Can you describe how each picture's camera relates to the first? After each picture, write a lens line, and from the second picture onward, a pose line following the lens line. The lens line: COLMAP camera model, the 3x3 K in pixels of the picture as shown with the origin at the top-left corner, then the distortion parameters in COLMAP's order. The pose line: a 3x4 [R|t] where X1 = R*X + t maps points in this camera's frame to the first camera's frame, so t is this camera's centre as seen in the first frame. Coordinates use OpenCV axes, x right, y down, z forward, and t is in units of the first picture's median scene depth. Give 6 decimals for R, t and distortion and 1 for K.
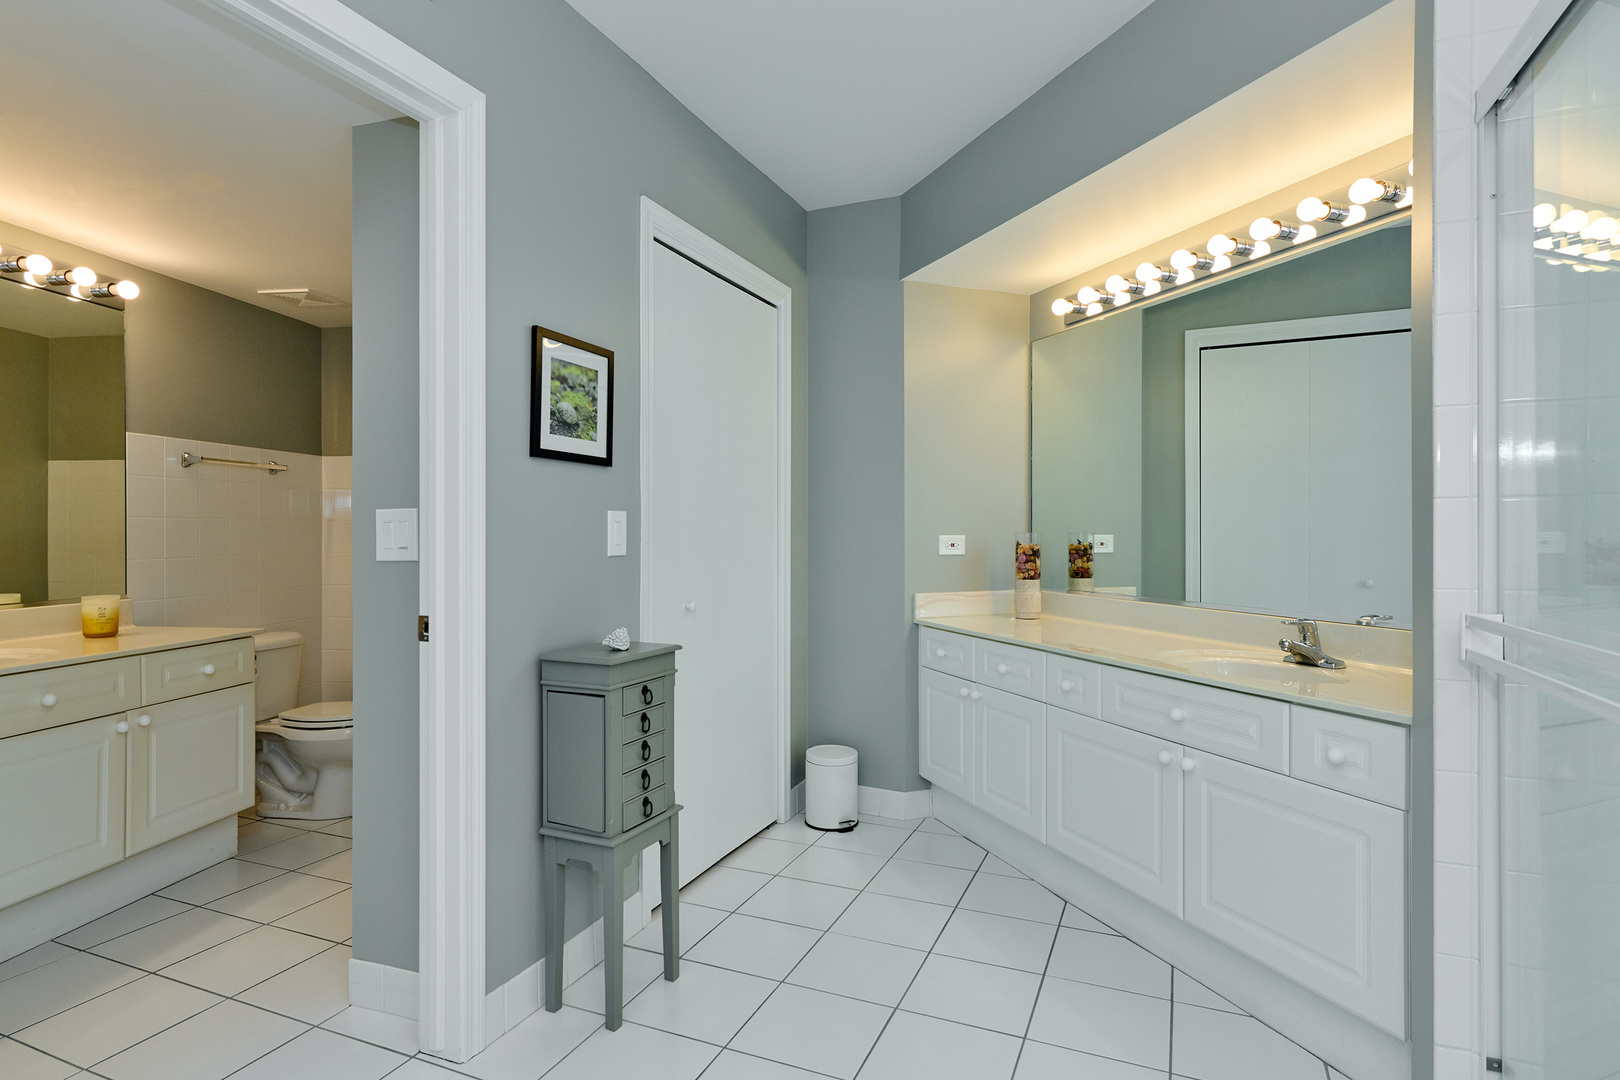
lens RADIAL K [[866.6, 0, 806.4], [0, 866.6, 535.6], [0, 0, 1]] dist [-0.000384, 0.000788]
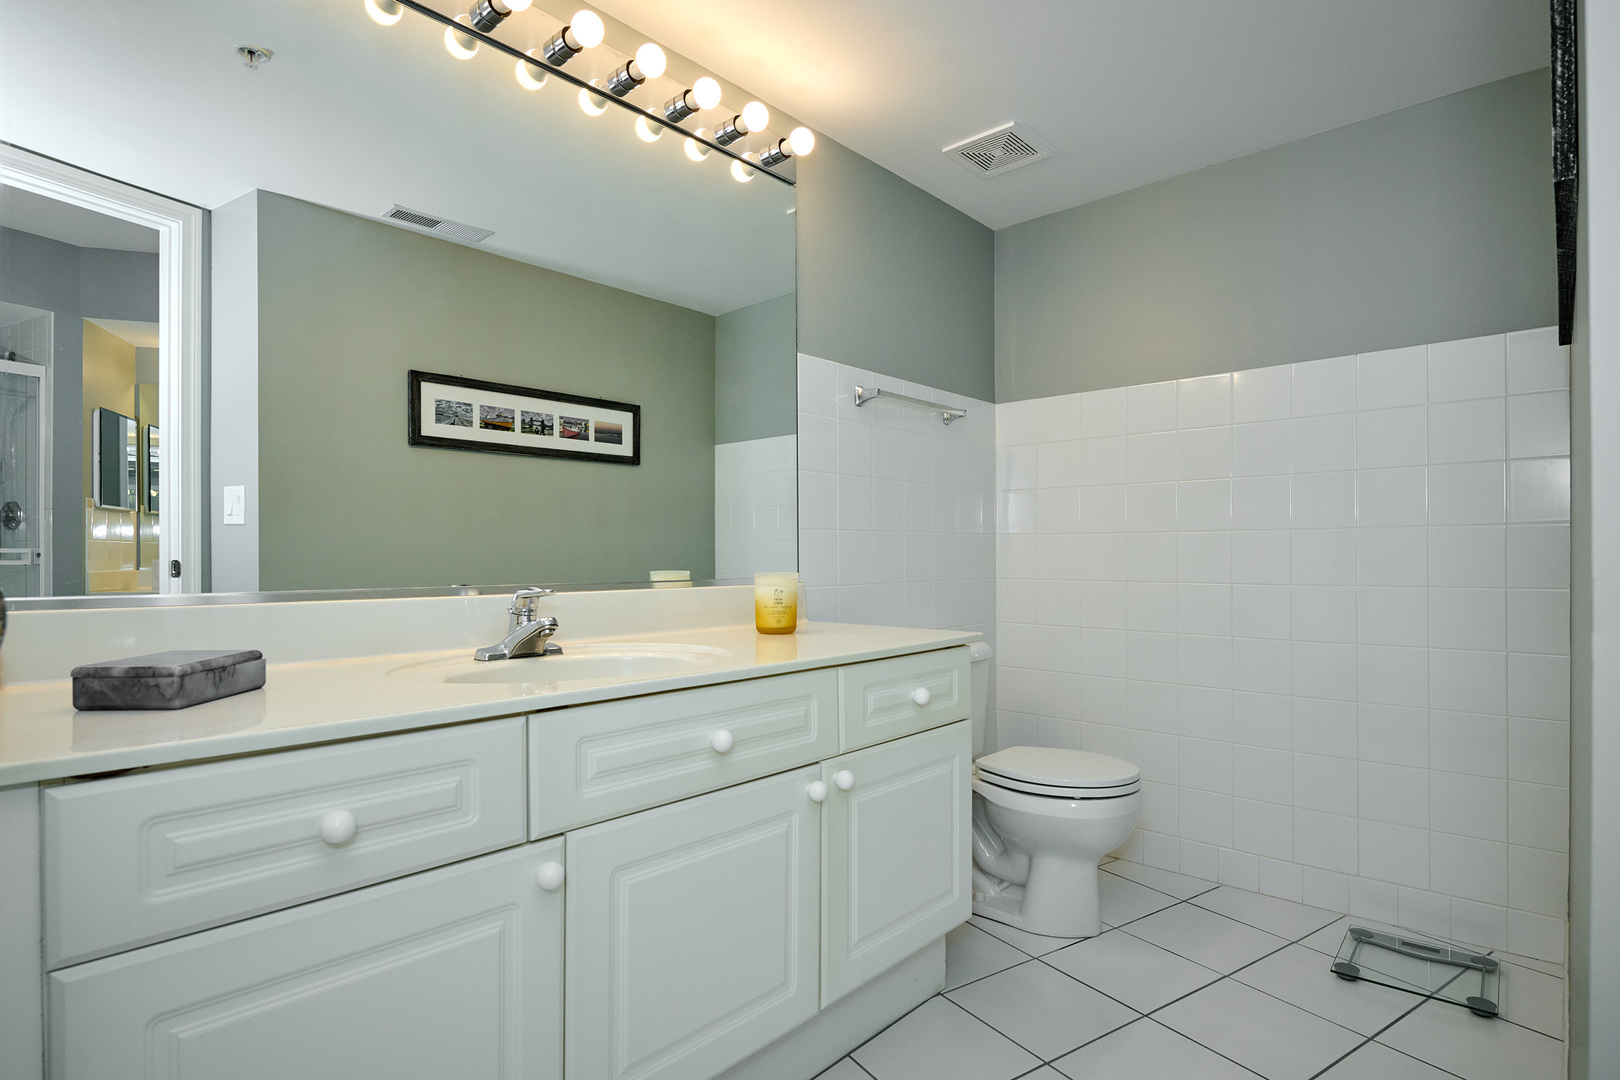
lens RADIAL K [[819.2, 0, 811.5], [0, 819.2, 557.1], [0, 0, 1]] dist [0.001359, -0.000002]
pose [[0.826185, -0.004065, -0.563384, -0.425501], [0.002261, 0.999990, -0.003900, 0.059219], [0.563394, 0.001948, 0.826186, 0.479559]]
